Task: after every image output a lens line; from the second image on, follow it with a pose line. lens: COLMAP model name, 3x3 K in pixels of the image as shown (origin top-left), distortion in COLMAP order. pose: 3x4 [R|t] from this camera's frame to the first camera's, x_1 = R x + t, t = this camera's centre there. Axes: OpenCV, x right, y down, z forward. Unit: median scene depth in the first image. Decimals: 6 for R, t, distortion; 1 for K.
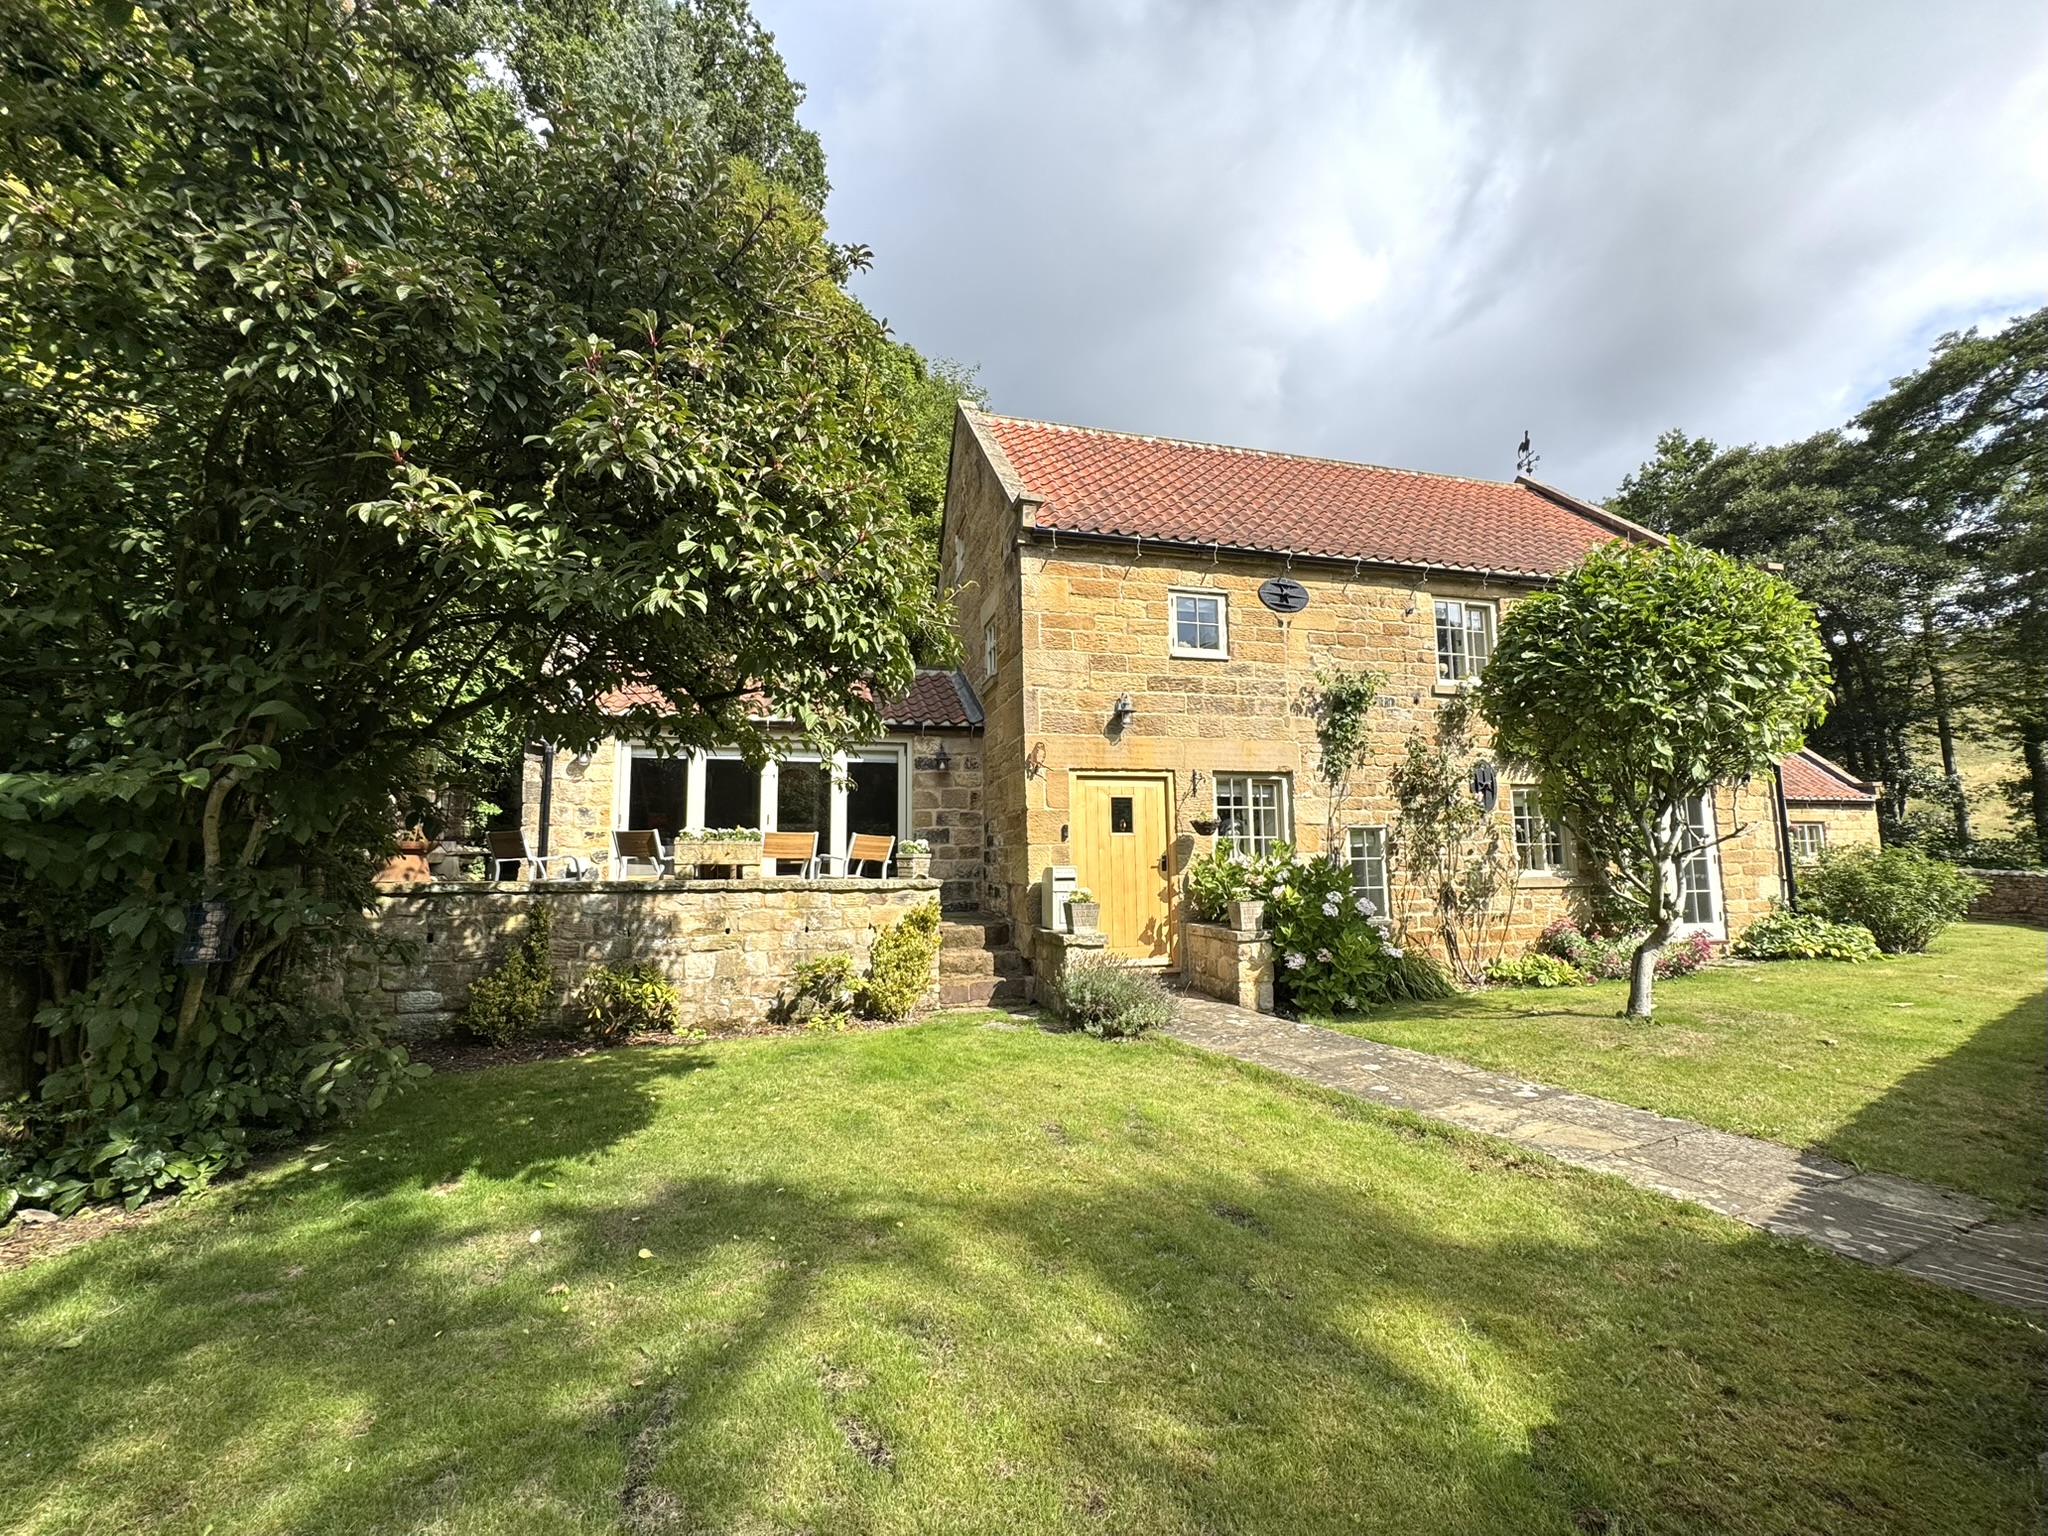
lens RADIAL K [[838.3, 0, 1044.6], [0, 838.3, 754.7], [0, 0, 1]] dist [-0.002967, 0.000040]
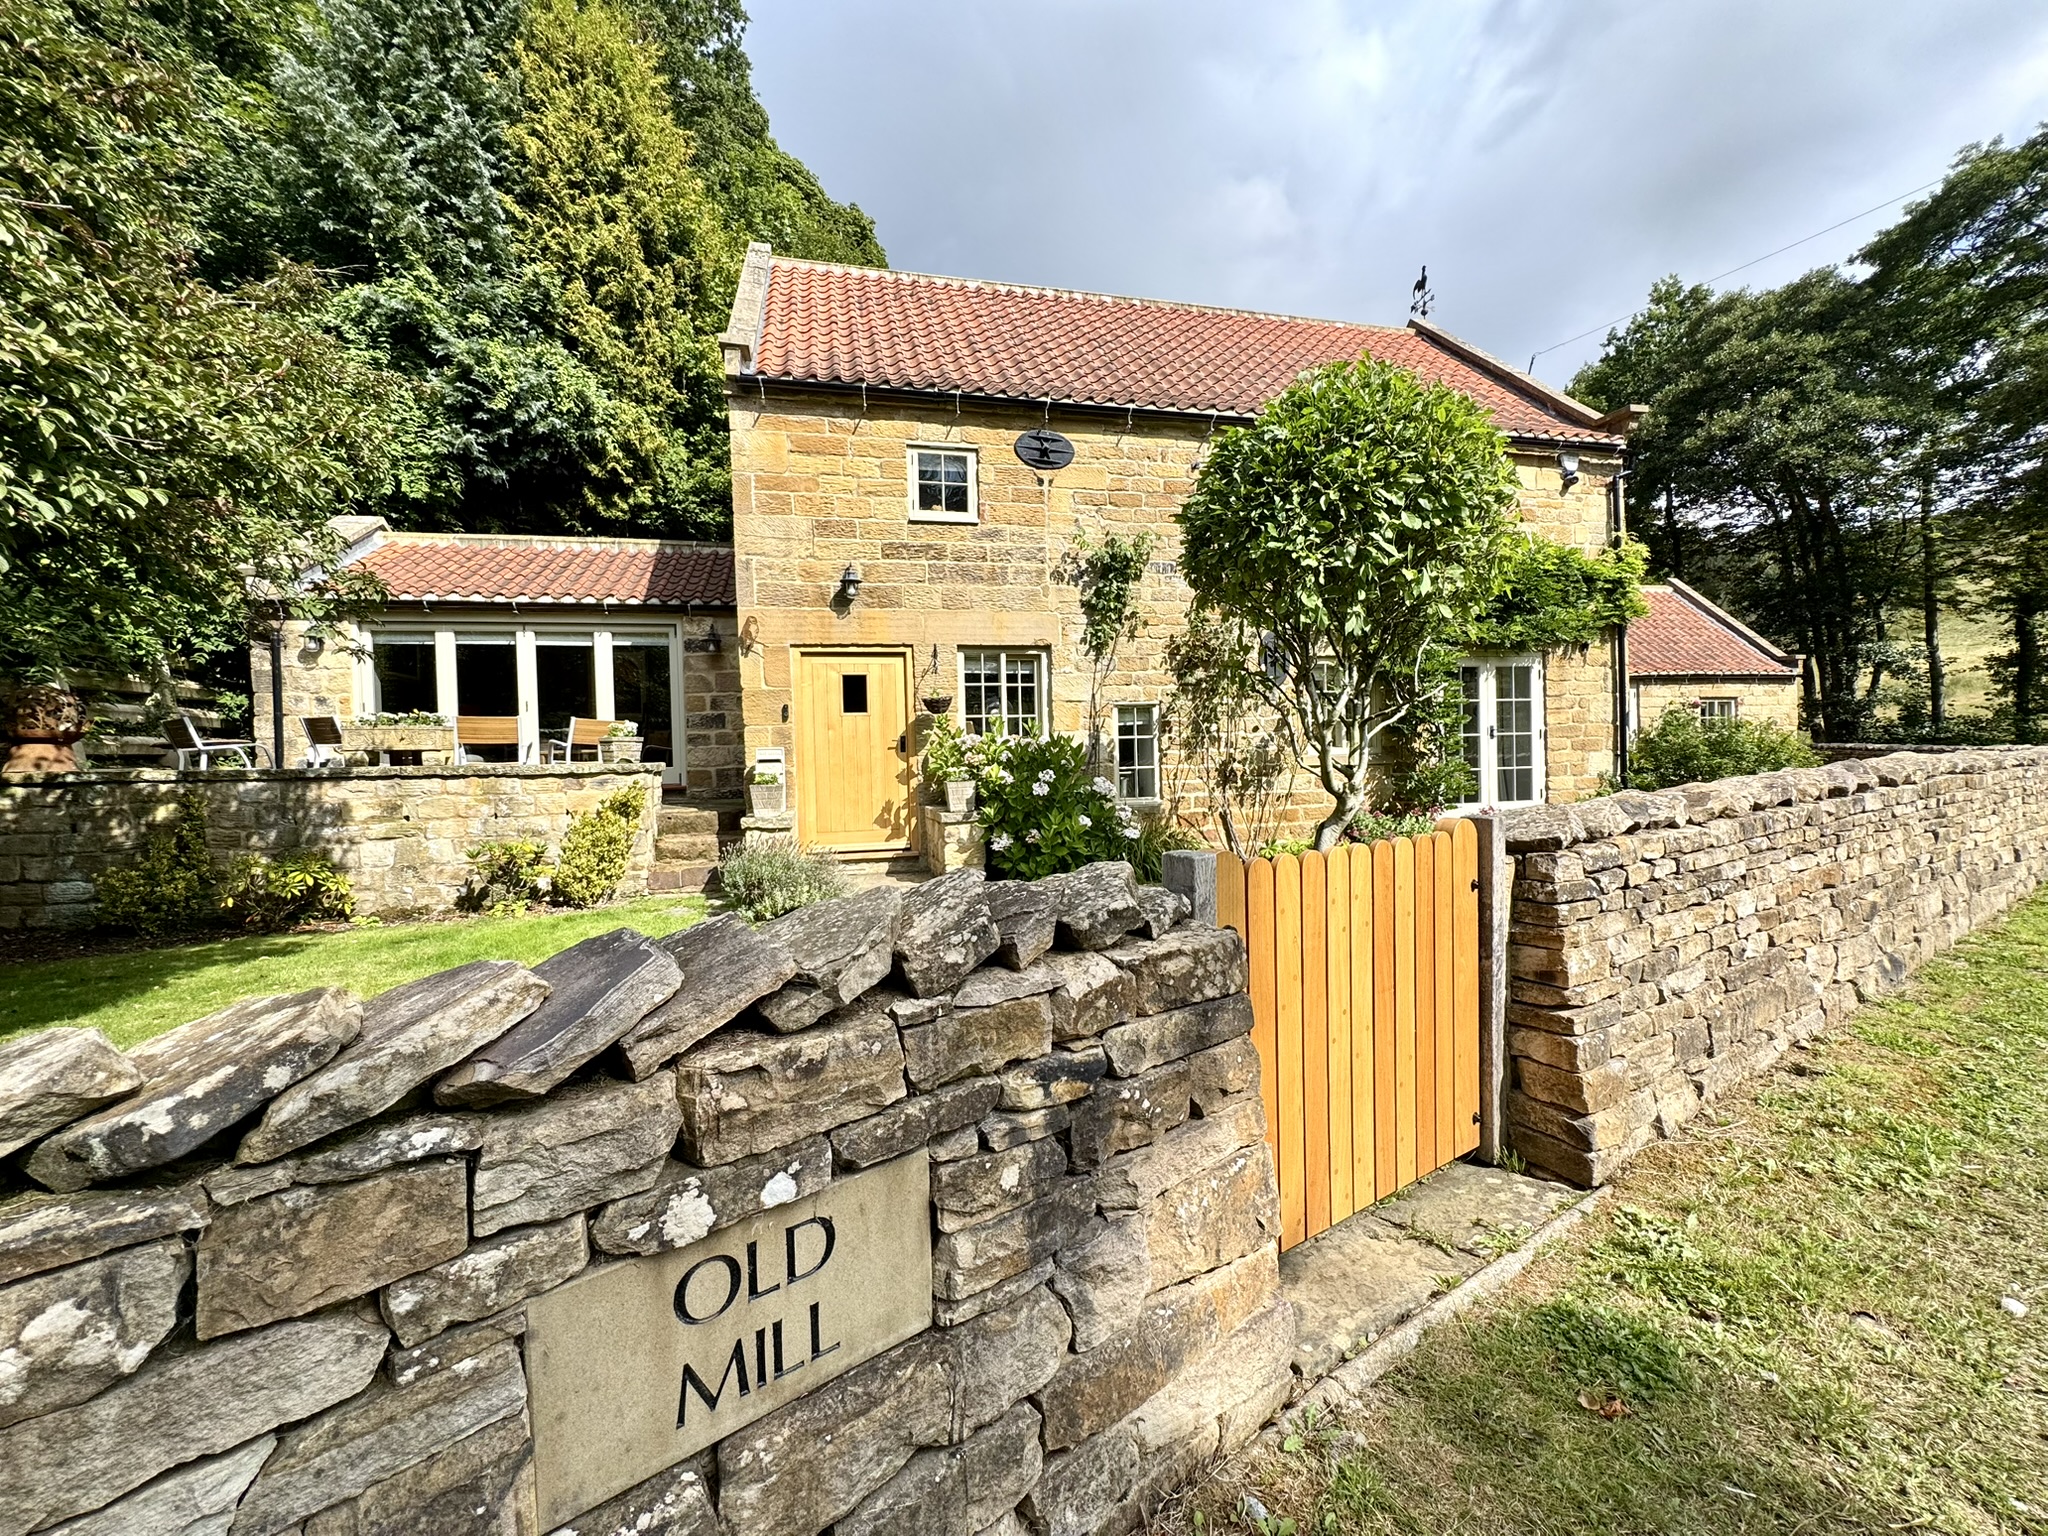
lens RADIAL K [[838.3, 0, 1005.6], [0, 838.3, 756.7], [0, 0, 1]] dist [-0.002967, 0.000040]
pose [[0.999548, -0.014007, -0.026597, 0.267396], [0.017304, 0.991610, 0.128100, 0.022806], [0.024580, -0.128503, 0.991405, 0.057327]]
